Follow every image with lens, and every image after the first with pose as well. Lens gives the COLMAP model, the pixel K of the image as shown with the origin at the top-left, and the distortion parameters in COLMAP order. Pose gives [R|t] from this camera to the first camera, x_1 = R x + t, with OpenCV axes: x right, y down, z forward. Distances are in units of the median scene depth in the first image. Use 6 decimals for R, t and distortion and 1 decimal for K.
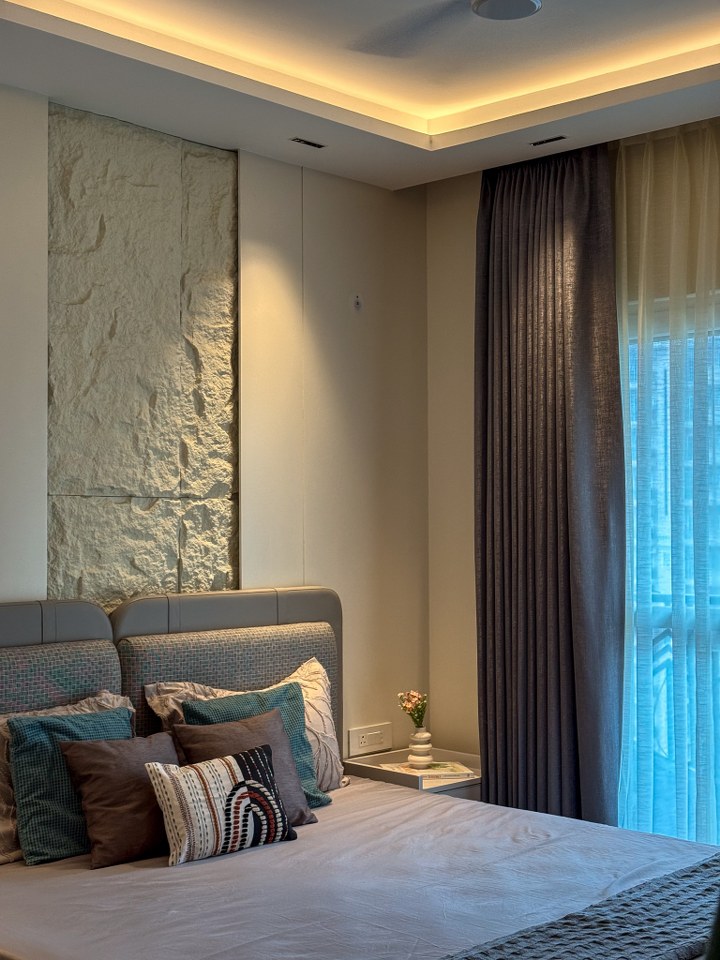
lens RADIAL K [[1374.4, 0, 360.0], [0, 1374.4, 480.0], [0, 0, 1]] dist [0.045234, 0.035499]
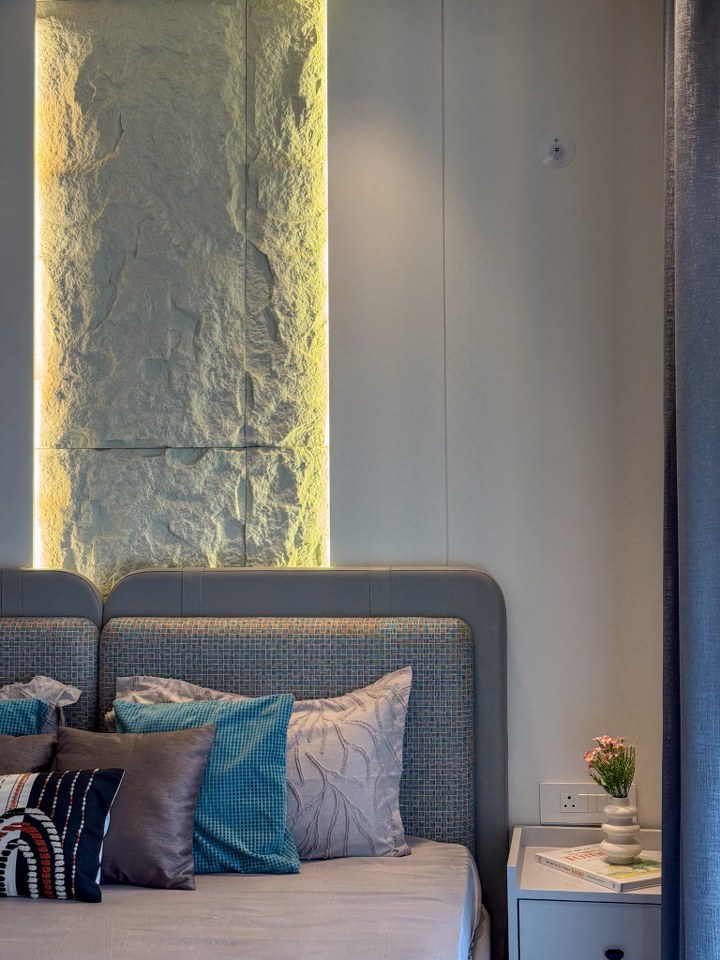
lens RADIAL K [[1374.4, 0, 360.0], [0, 1374.4, 480.0], [0, 0, 1]] dist [0.045234, 0.035499]
pose [[0.582894, -0.029241, -0.812022, 0.560193], [0.028858, 0.999467, -0.015276, 0.046595], [0.812036, -0.014529, 0.583427, 0.609556]]
